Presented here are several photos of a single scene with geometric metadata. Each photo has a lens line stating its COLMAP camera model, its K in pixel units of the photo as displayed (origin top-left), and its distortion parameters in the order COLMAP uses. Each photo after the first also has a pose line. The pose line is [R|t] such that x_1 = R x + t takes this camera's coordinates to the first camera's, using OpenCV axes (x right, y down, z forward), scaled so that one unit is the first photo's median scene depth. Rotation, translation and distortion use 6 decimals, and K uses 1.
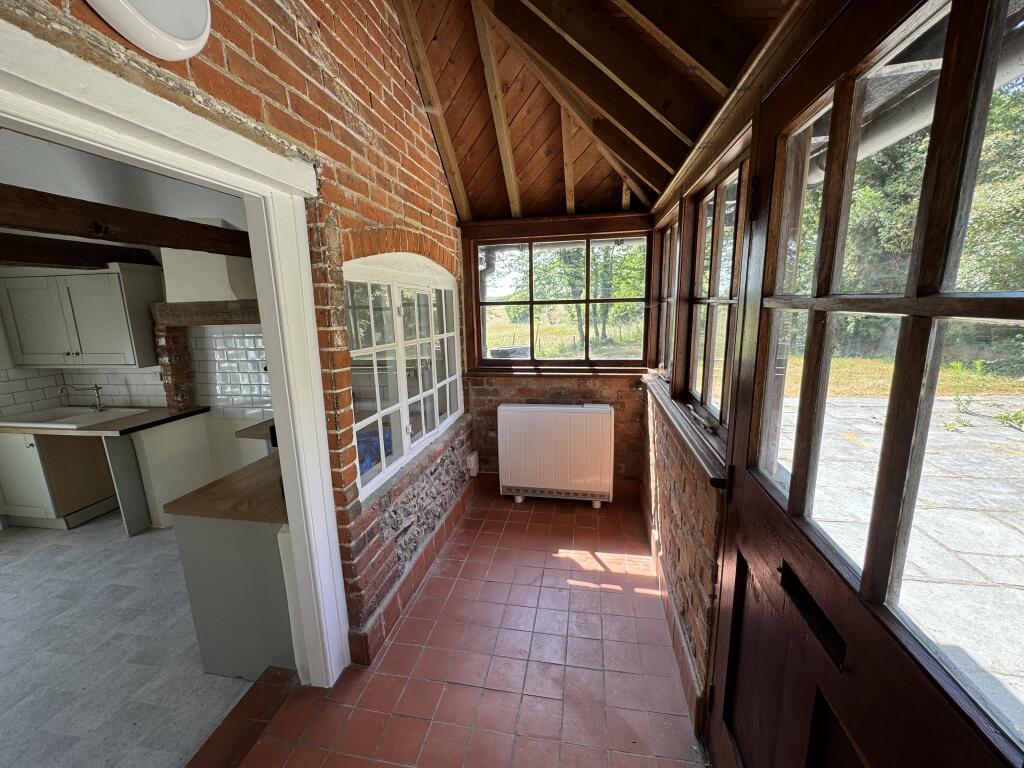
lens RADIAL K [[411.8, 0, 513.6], [0, 411.8, 383.9], [0, 0, 1]] dist [-0.002252, -0.000439]
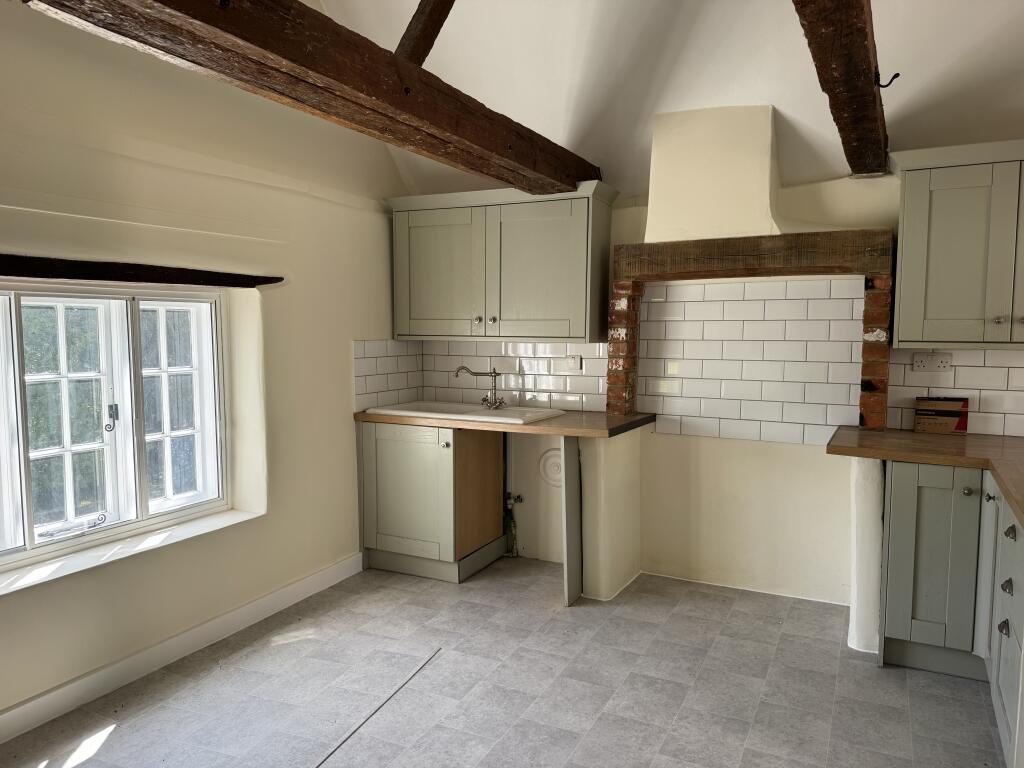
lens RADIAL K [[709.6, 0, 513.4], [0, 709.6, 383.8], [0, 0, 1]] dist [0.030530, -0.007072]
pose [[0.951944, 0.052787, -0.301690, -0.691824], [-0.086945, 0.991087, -0.100930, 0.151476], [0.293673, 0.122310, 0.948049, -0.089929]]
